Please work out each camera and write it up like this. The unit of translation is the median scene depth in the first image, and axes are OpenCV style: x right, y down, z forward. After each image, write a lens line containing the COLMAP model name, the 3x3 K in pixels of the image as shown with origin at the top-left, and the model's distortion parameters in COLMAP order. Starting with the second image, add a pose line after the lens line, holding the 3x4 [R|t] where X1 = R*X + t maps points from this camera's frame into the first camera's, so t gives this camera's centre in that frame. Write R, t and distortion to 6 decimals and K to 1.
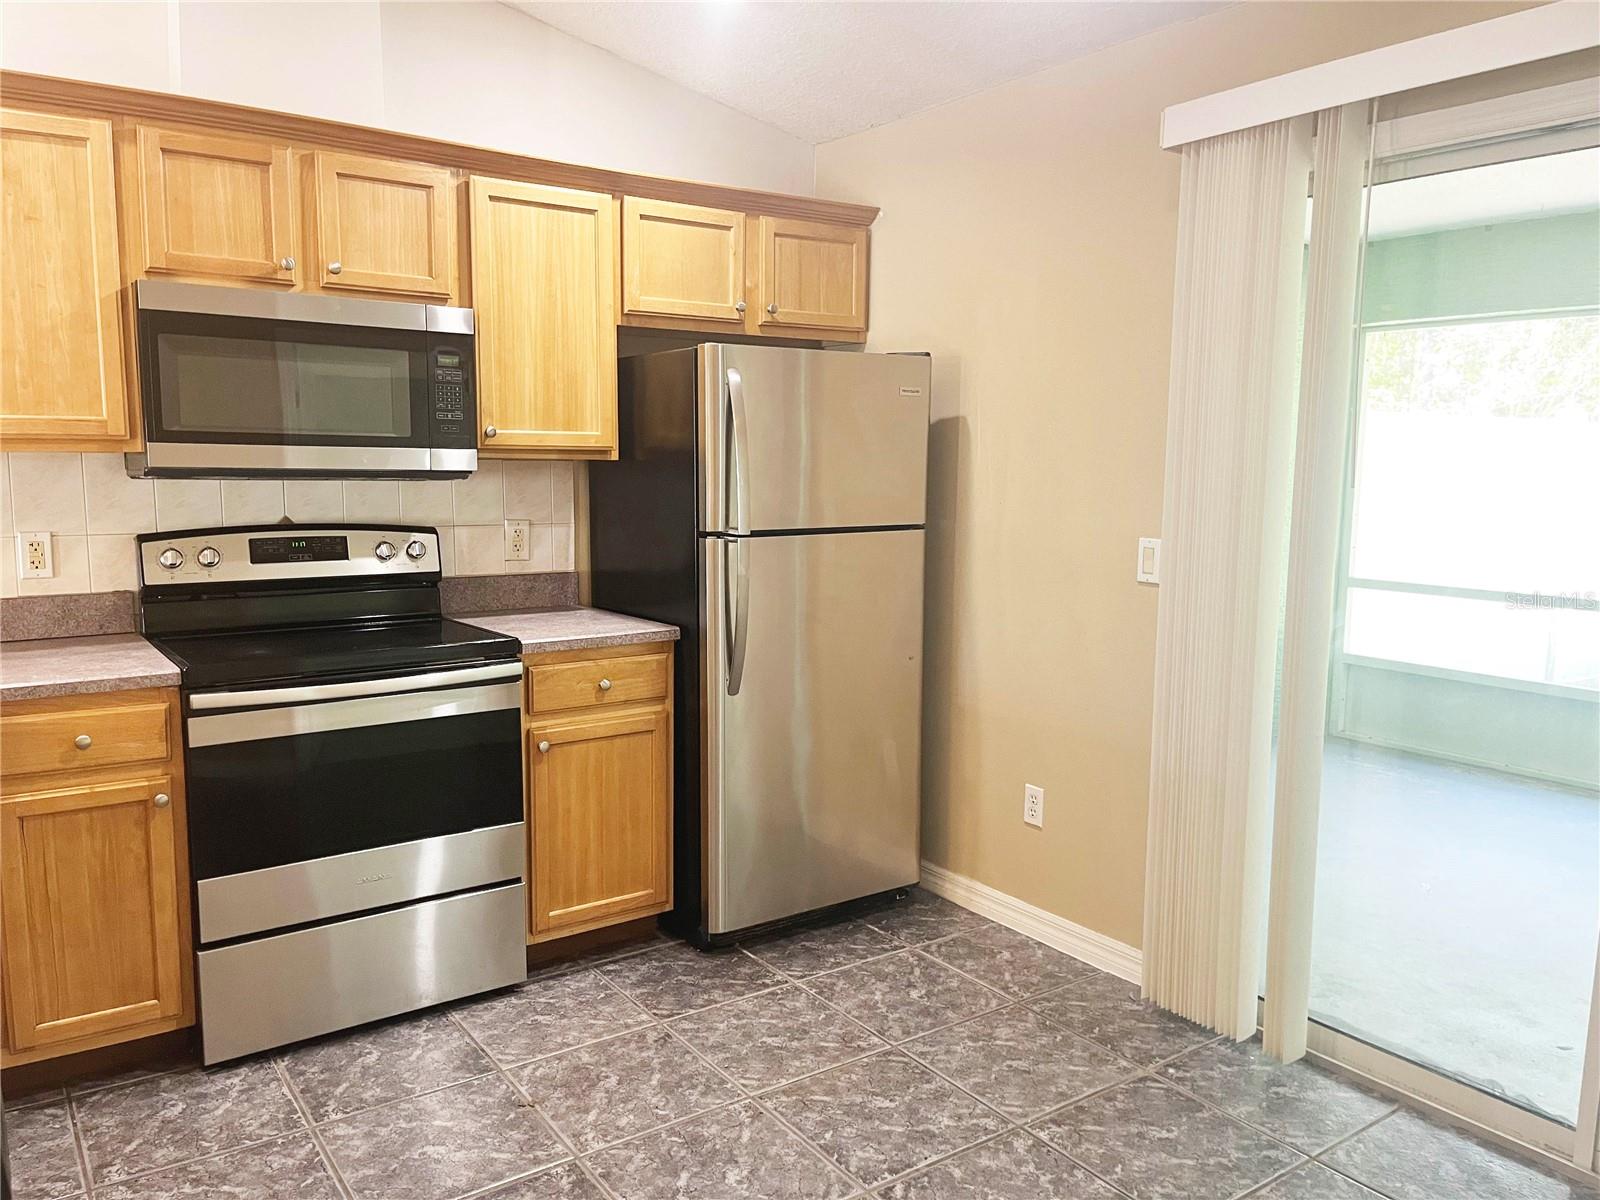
lens RADIAL K [[1209.5, 0, 802.2], [0, 1209.5, 598.1], [0, 0, 1]] dist [0.039340, -0.037347]
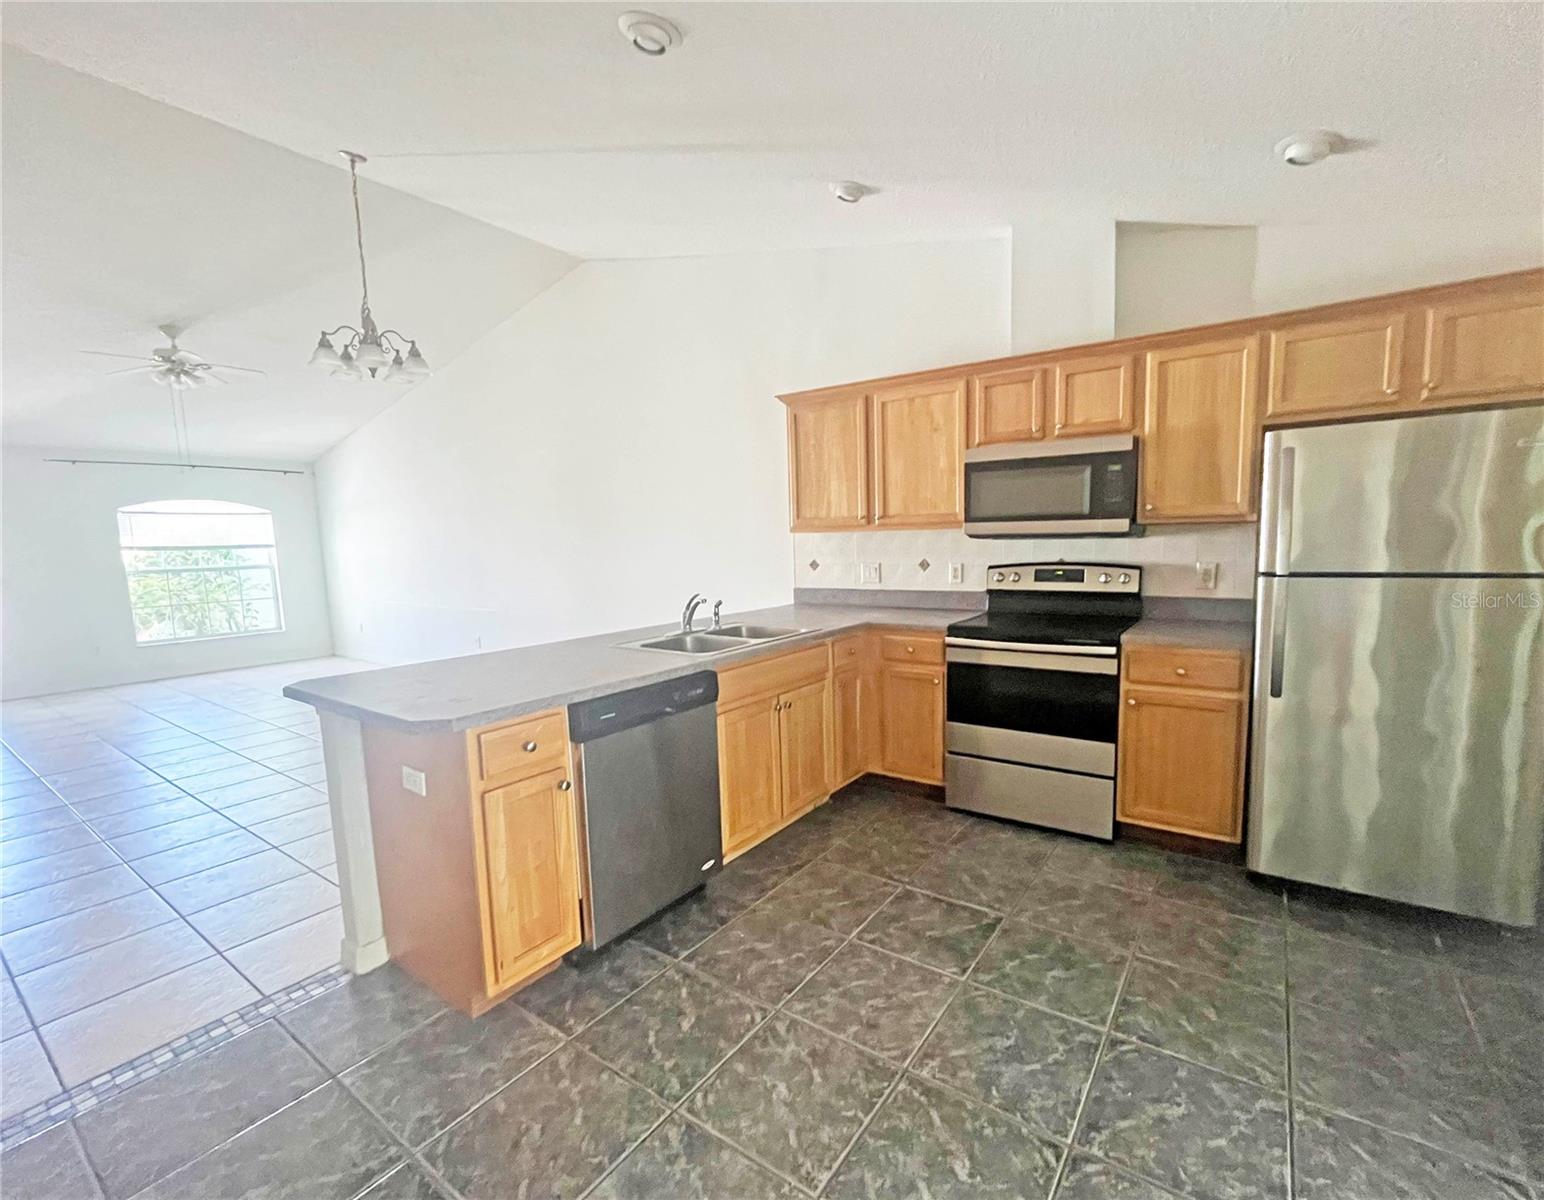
lens RADIAL K [[685.0, 0, 807.3], [0, 685.0, 608.7], [0, 0, 1]] dist [0.002444, 0.000118]
pose [[0.354349, 0.079445, -0.931732, 0.462671], [-0.081052, 0.995244, 0.054036, -0.014784], [0.931594, 0.056371, 0.359103, 0.259879]]
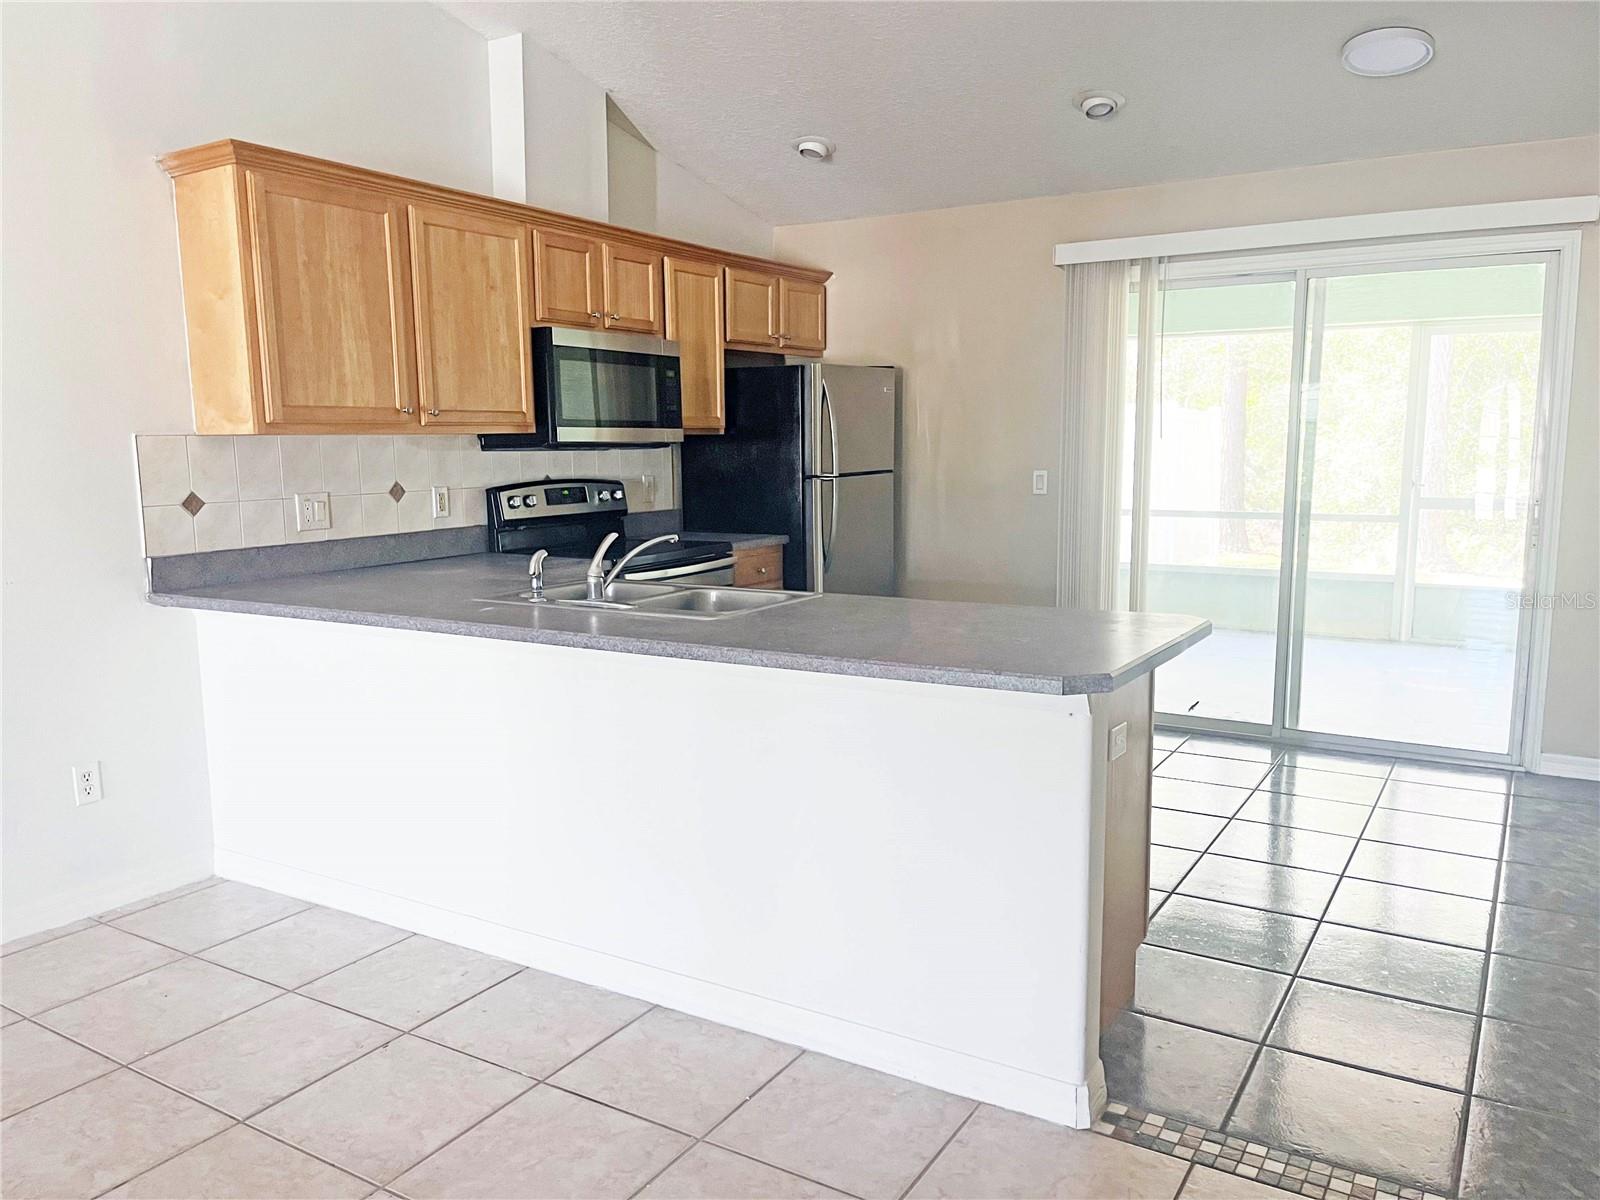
lens RADIAL K [[1209.5, 0, 792.8], [0, 1209.5, 607.4], [0, 0, 1]] dist [0.039340, -0.037347]
pose [[0.916899, -0.074137, 0.392174, -0.784205], [0.065049, 0.997217, 0.036430, 0.065485], [-0.393783, -0.007892, 0.919169, -0.537644]]
